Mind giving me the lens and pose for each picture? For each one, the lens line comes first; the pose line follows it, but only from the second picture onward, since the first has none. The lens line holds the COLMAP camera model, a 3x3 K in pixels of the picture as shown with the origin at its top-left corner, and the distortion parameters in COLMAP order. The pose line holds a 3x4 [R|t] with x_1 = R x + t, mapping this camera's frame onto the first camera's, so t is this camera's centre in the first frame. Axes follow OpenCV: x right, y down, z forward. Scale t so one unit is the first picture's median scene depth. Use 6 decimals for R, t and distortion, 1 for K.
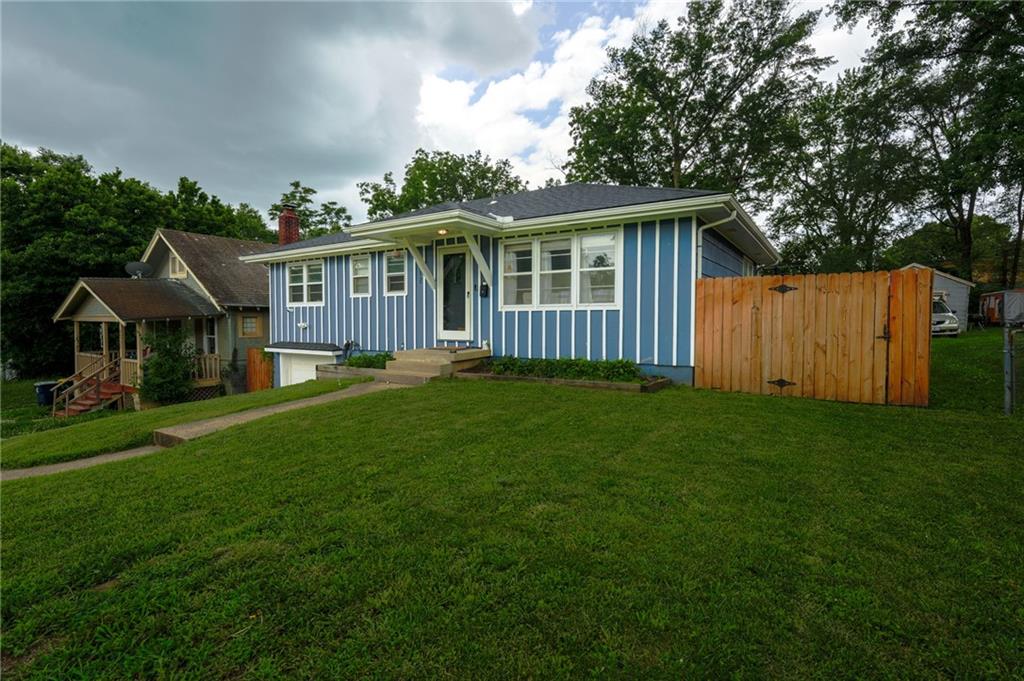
lens RADIAL K [[503.2, 0, 521.8], [0, 503.2, 332.8], [0, 0, 1]] dist [-0.011261, 0.002853]
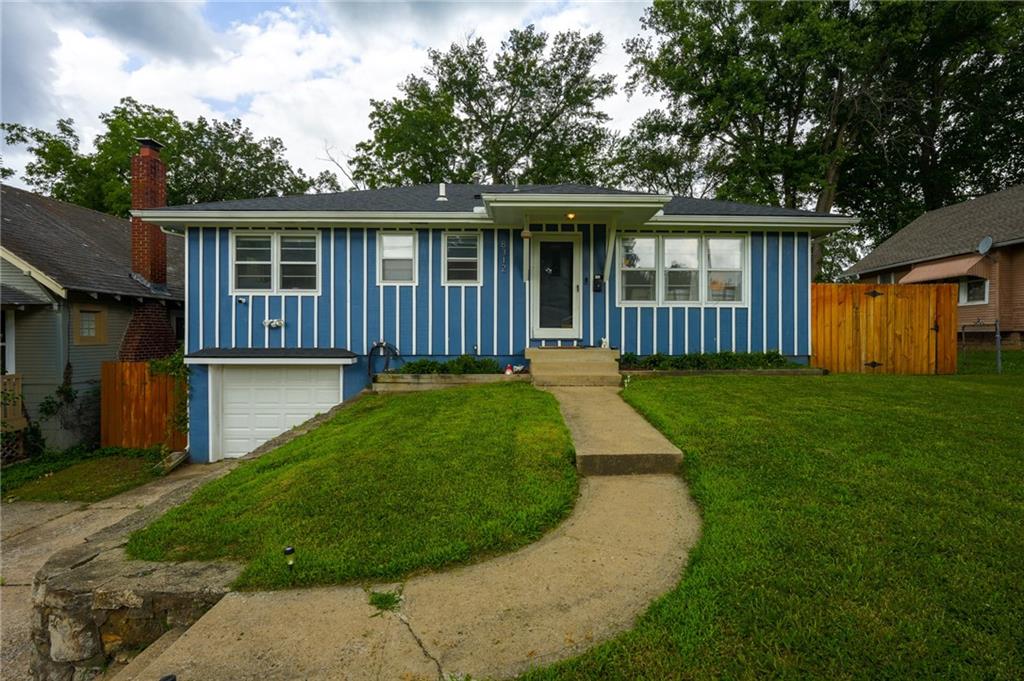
lens RADIAL K [[503.2, 0, 549.6], [0, 503.2, 340.0], [0, 0, 1]] dist [-0.011261, 0.002853]
pose [[0.817447, -0.005254, 0.575980, -0.656870], [0.013172, 0.999867, -0.009573, 0.025205], [-0.575853, 0.015412, 0.817408, 0.279130]]
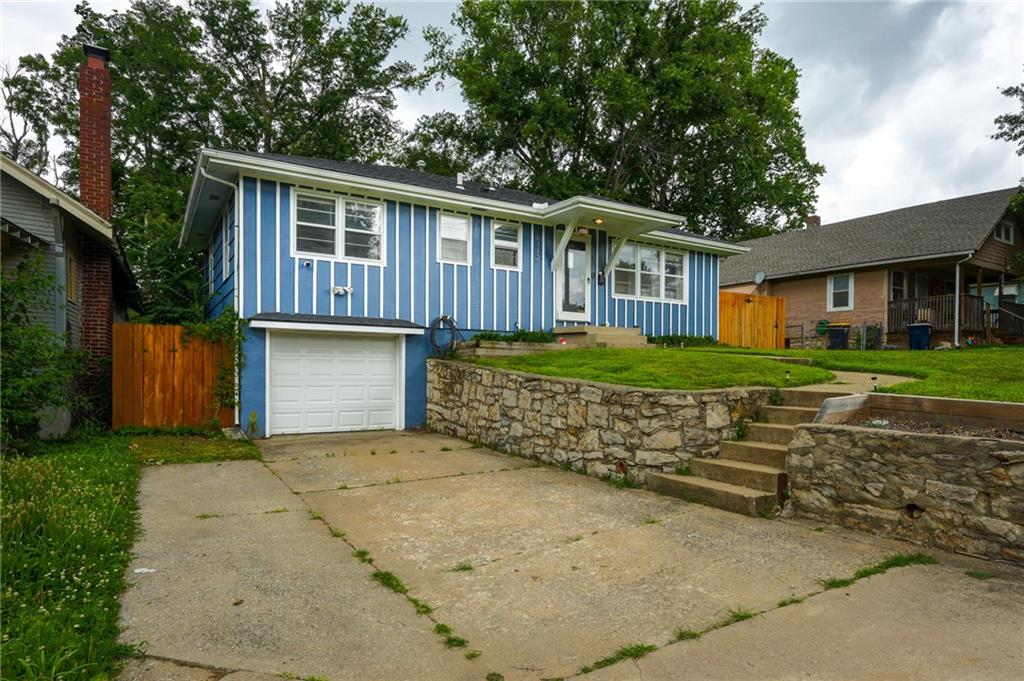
lens RADIAL K [[587.2, 0, 547.6], [0, 587.2, 376.5], [0, 0, 1]] dist [-0.004045, -0.000130]
pose [[0.403330, -0.012763, 0.914965, -1.310082], [0.014291, 0.999869, 0.007647, 0.123479], [-0.914943, 0.009992, 0.403460, 0.544825]]
